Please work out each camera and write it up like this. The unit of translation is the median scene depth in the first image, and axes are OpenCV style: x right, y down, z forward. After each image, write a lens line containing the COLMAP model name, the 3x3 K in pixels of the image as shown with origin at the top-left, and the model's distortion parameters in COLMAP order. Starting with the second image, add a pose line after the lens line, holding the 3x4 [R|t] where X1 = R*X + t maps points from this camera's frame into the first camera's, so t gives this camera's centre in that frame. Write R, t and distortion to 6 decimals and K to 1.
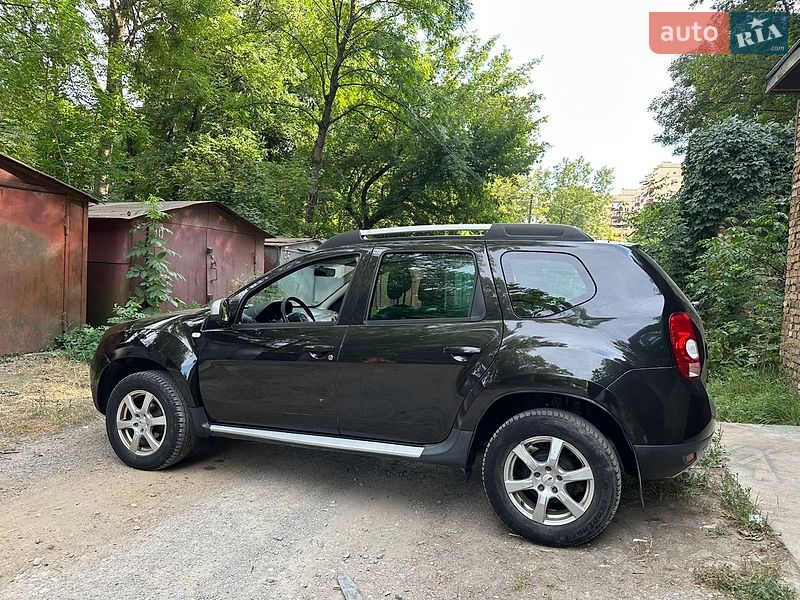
lens RADIAL K [[607.4, 0, 398.5], [0, 607.4, 301.1], [0, 0, 1]] dist [0.011425, -0.023032]
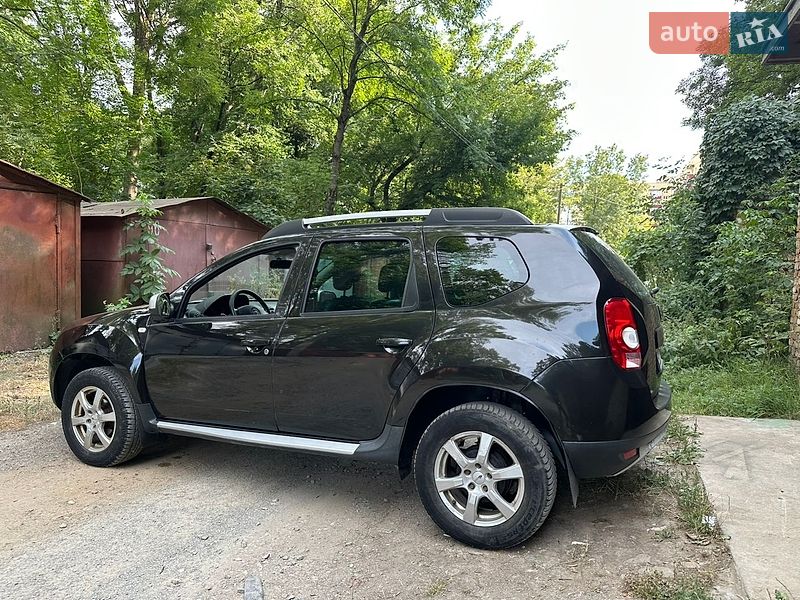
lens RADIAL K [[607.4, 0, 400.2], [0, 607.4, 302.3], [0, 0, 1]] dist [0.011425, -0.023032]
pose [[0.998027, -0.015473, -0.060846, 0.089983], [0.016104, 0.999821, 0.009900, 0.004928], [0.060682, -0.010860, 0.998098, 0.026975]]
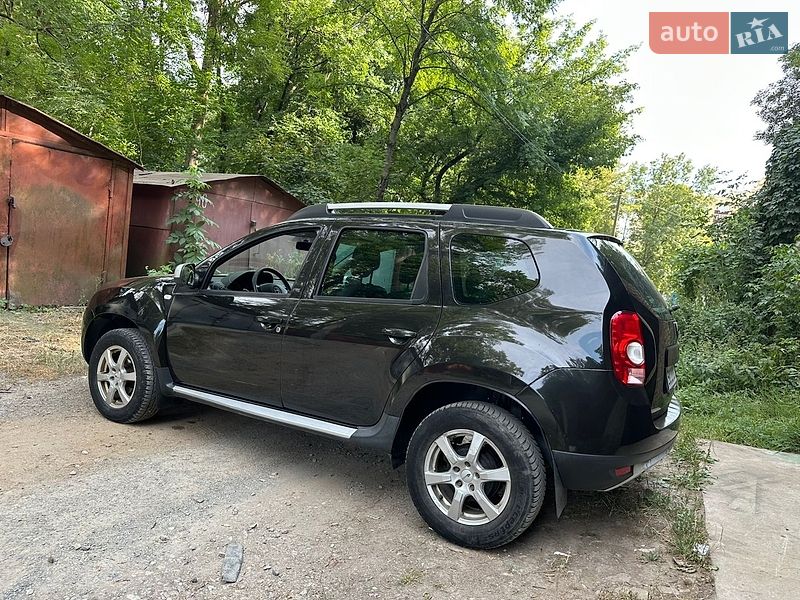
lens RADIAL K [[607.4, 0, 391.5], [0, 607.4, 303.7], [0, 0, 1]] dist [0.011425, -0.023032]
pose [[0.985332, 0.083230, -0.148976, 0.120343], [-0.079585, 0.996368, 0.030274, 0.003611], [0.150954, -0.017974, 0.988377, 0.026589]]
